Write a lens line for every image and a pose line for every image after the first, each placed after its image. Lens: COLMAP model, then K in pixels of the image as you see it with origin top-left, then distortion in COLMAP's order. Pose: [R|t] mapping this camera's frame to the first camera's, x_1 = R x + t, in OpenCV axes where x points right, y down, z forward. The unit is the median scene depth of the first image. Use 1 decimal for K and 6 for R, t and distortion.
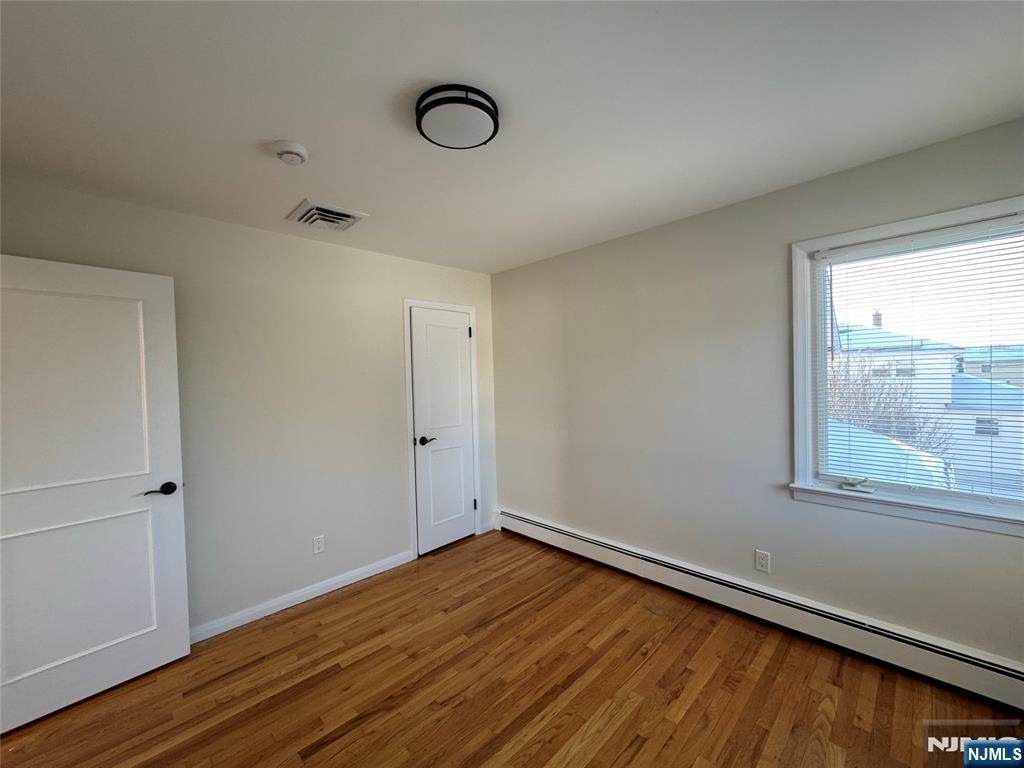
lens RADIAL K [[408.2, 0, 512.0], [0, 408.2, 384.0], [0, 0, 1]] dist [-0.002027, 0.000182]
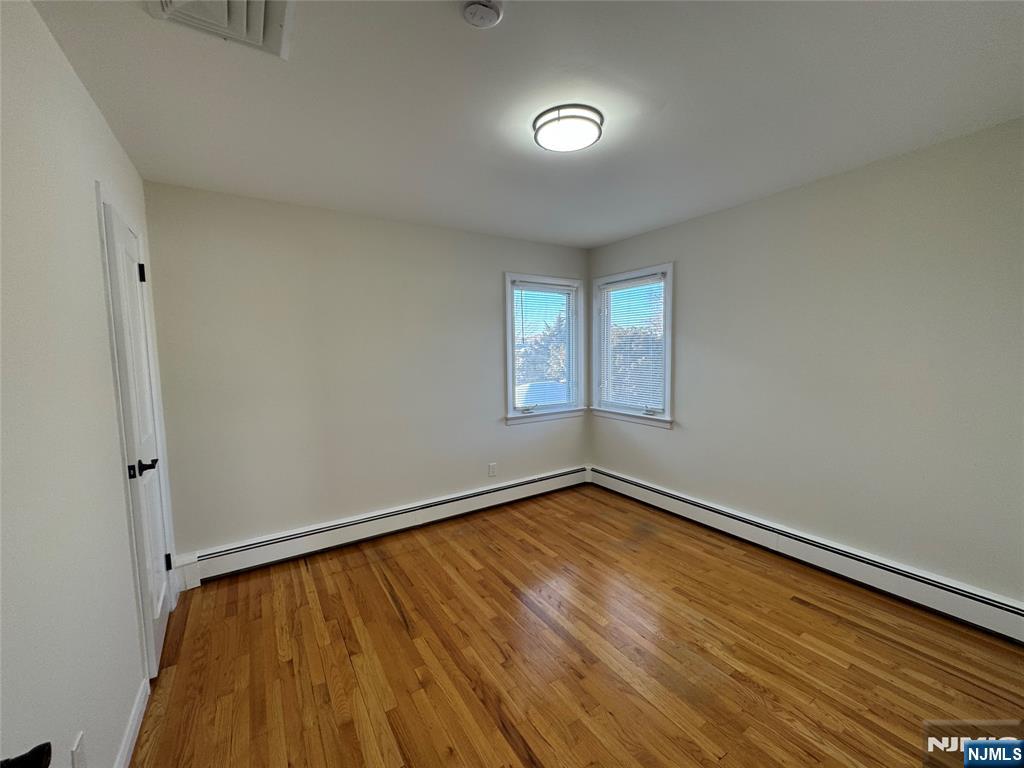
lens RADIAL K [[408.2, 0, 512.0], [0, 408.2, 384.0], [0, 0, 1]] dist [-0.002027, 0.000182]
pose [[0.206883, -0.051161, 0.977027, -0.914734], [0.035487, 0.998367, 0.044764, 0.036278], [-0.977722, 0.025410, 0.208361, 0.605122]]
